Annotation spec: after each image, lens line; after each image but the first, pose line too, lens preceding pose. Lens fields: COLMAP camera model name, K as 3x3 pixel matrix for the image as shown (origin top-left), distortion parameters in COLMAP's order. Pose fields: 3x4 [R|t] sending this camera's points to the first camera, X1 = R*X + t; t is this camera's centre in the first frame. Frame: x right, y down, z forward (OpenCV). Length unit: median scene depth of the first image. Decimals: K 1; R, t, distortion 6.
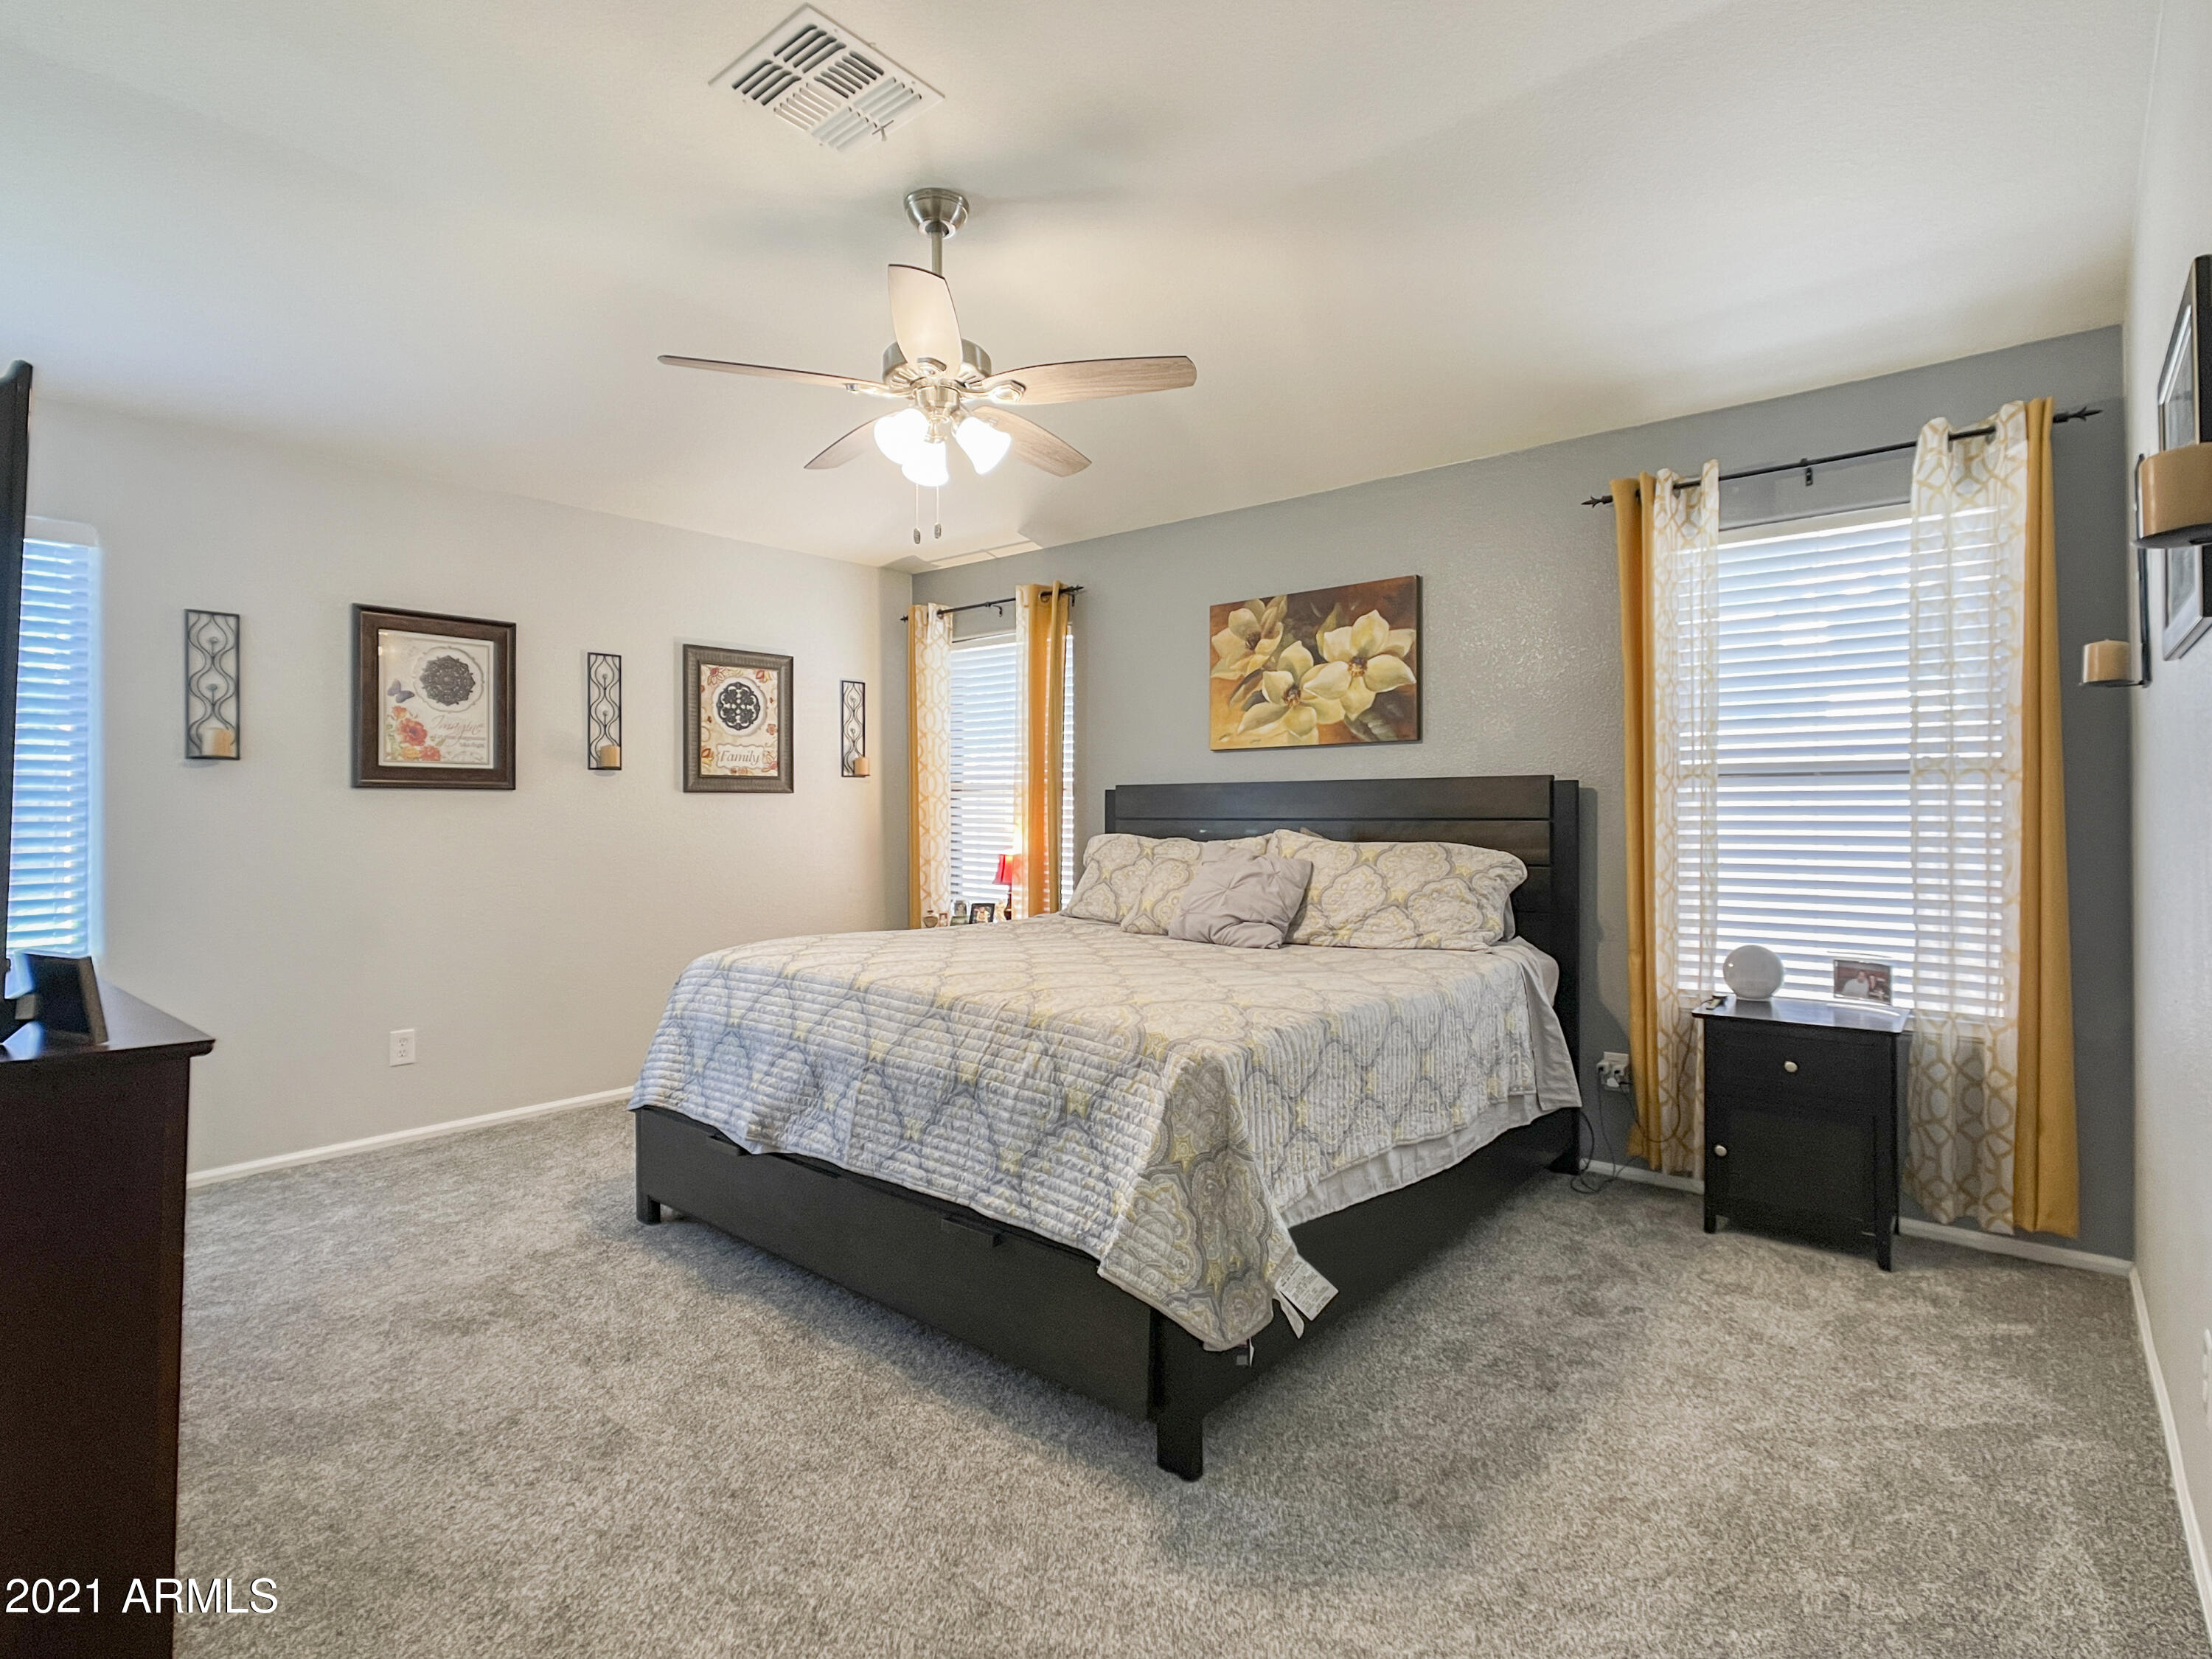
lens RADIAL K [[1097.6, 0, 1110.6], [0, 1097.6, 823.0], [0, 0, 1]] dist [-0.008251, 0.001793]
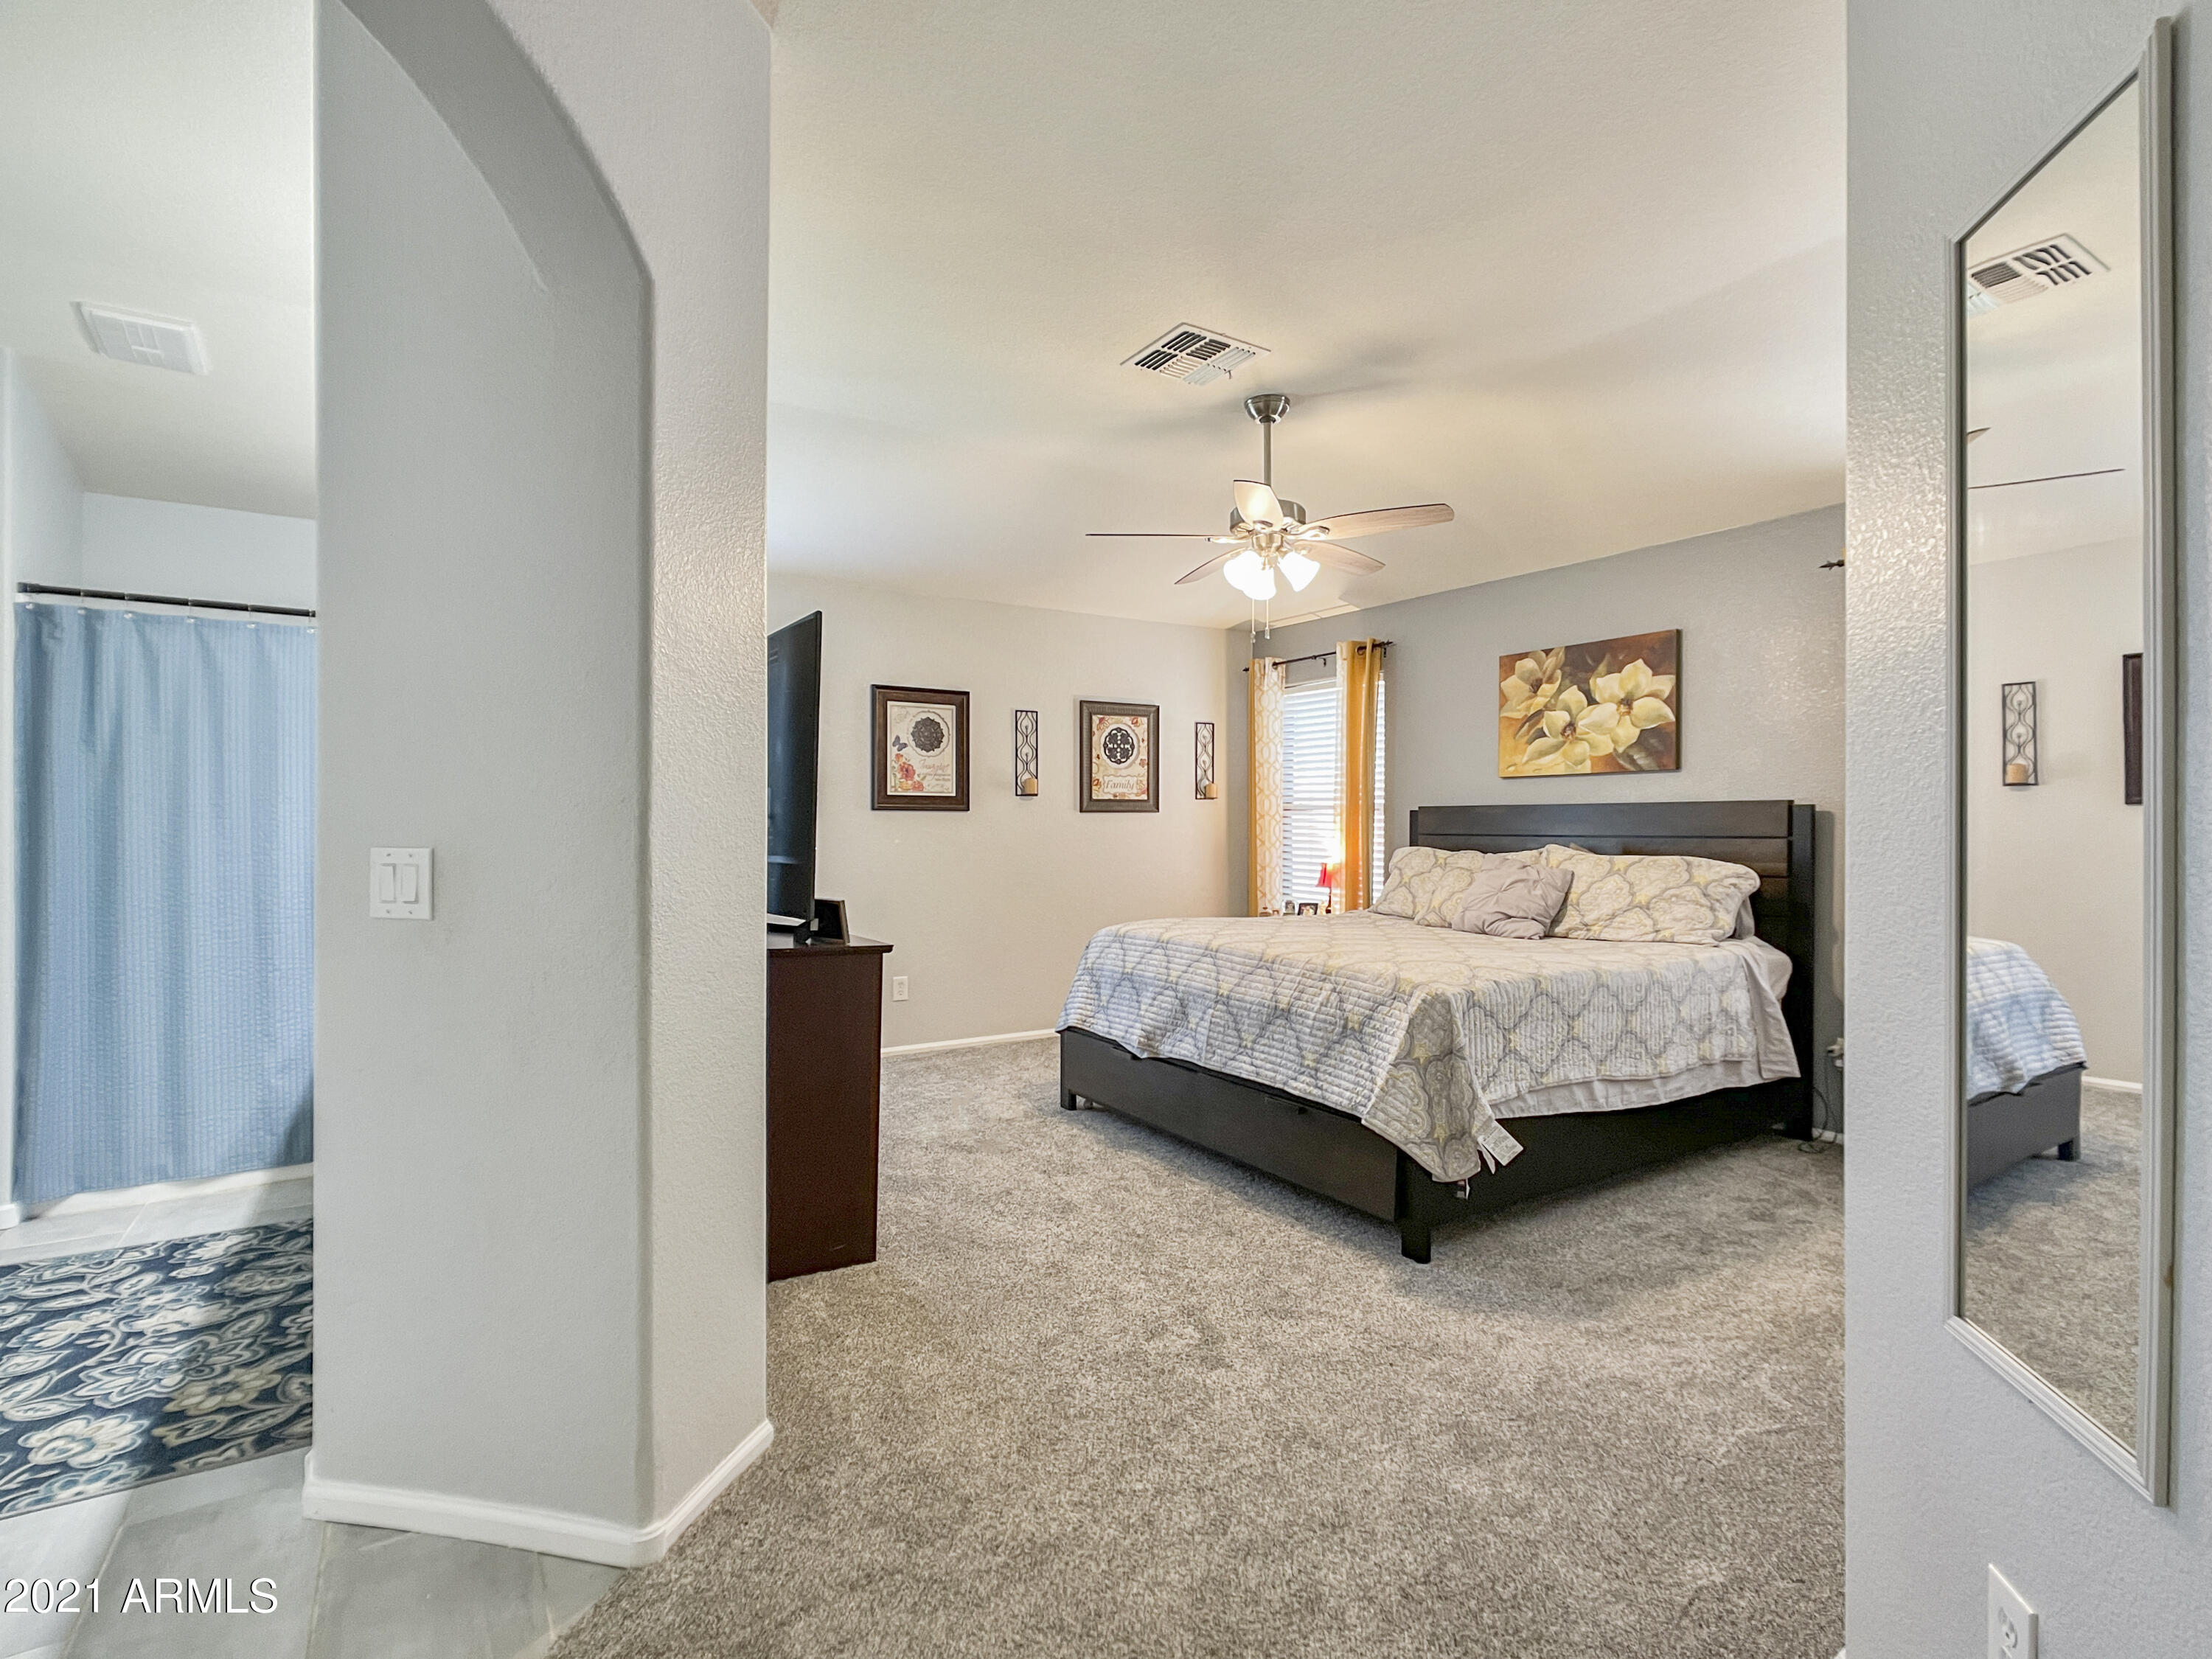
lens RADIAL K [[1097.6, 0, 1110.6], [0, 1097.6, 823.0], [0, 0, 1]] dist [-0.008251, 0.001793]
pose [[0.952363, 0.003415, -0.304947, 0.075281], [-0.007176, 0.999911, -0.011215, -0.000816], [0.304881, 0.012870, 0.952303, -0.374773]]
